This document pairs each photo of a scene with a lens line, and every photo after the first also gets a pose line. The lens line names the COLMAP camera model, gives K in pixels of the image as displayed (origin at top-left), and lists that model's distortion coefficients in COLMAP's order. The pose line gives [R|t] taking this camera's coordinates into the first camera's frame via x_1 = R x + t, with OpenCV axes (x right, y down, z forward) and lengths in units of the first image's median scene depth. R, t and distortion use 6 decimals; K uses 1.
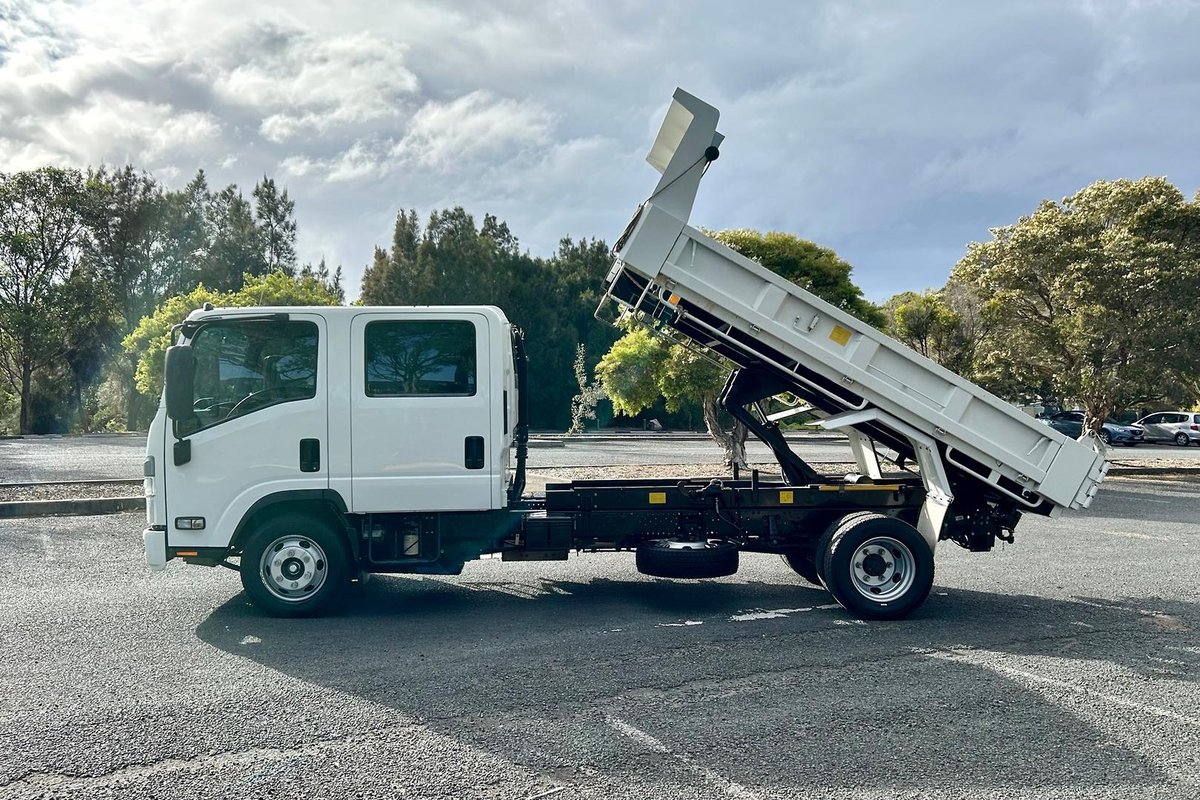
lens RADIAL K [[1146.5, 0, 601.4], [0, 1146.5, 400.1], [0, 0, 1]] dist [0.095695, -0.229966]
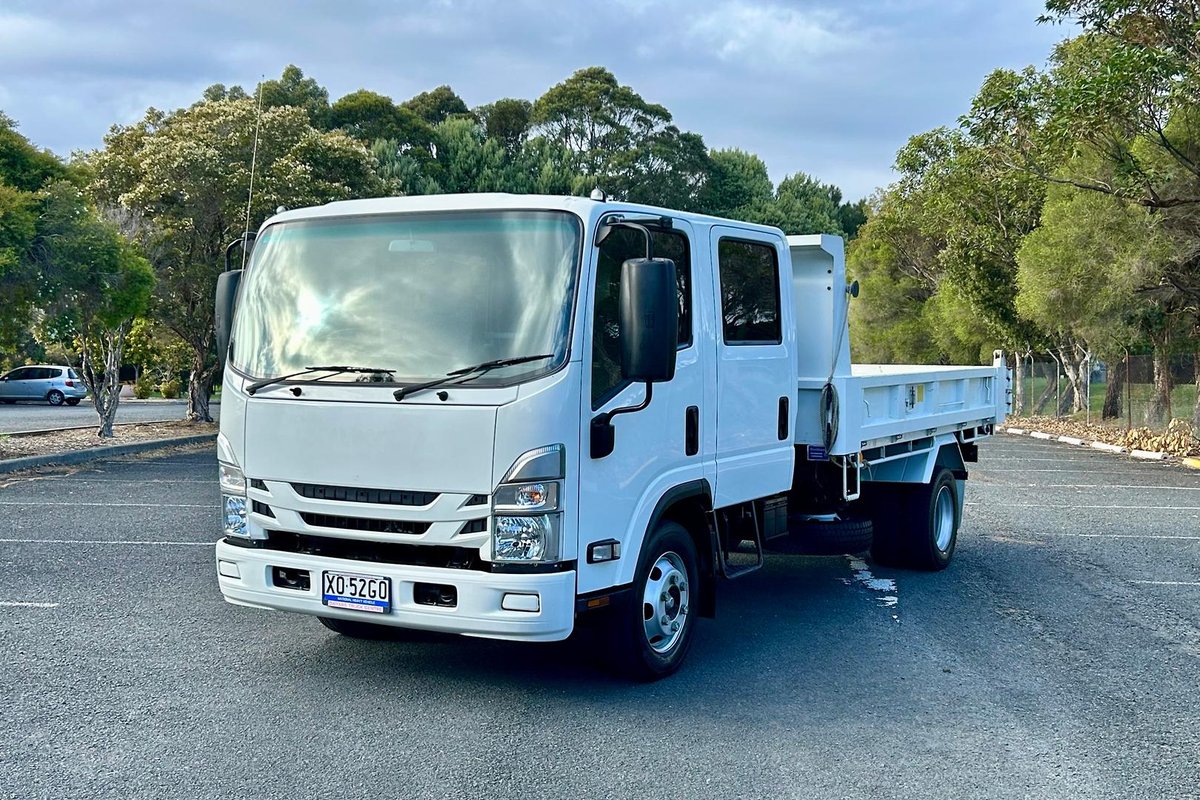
lens RADIAL K [[1360.5, 0, 601.0], [0, 1360.5, 403.0], [0, 0, 1]] dist [0.150872, -0.328927]
pose [[0.553252, -0.026889, 0.832580, -1.196583], [-0.003718, 0.999389, 0.034747, 0.004660], [-0.833006, -0.022320, 0.552814, 0.762552]]
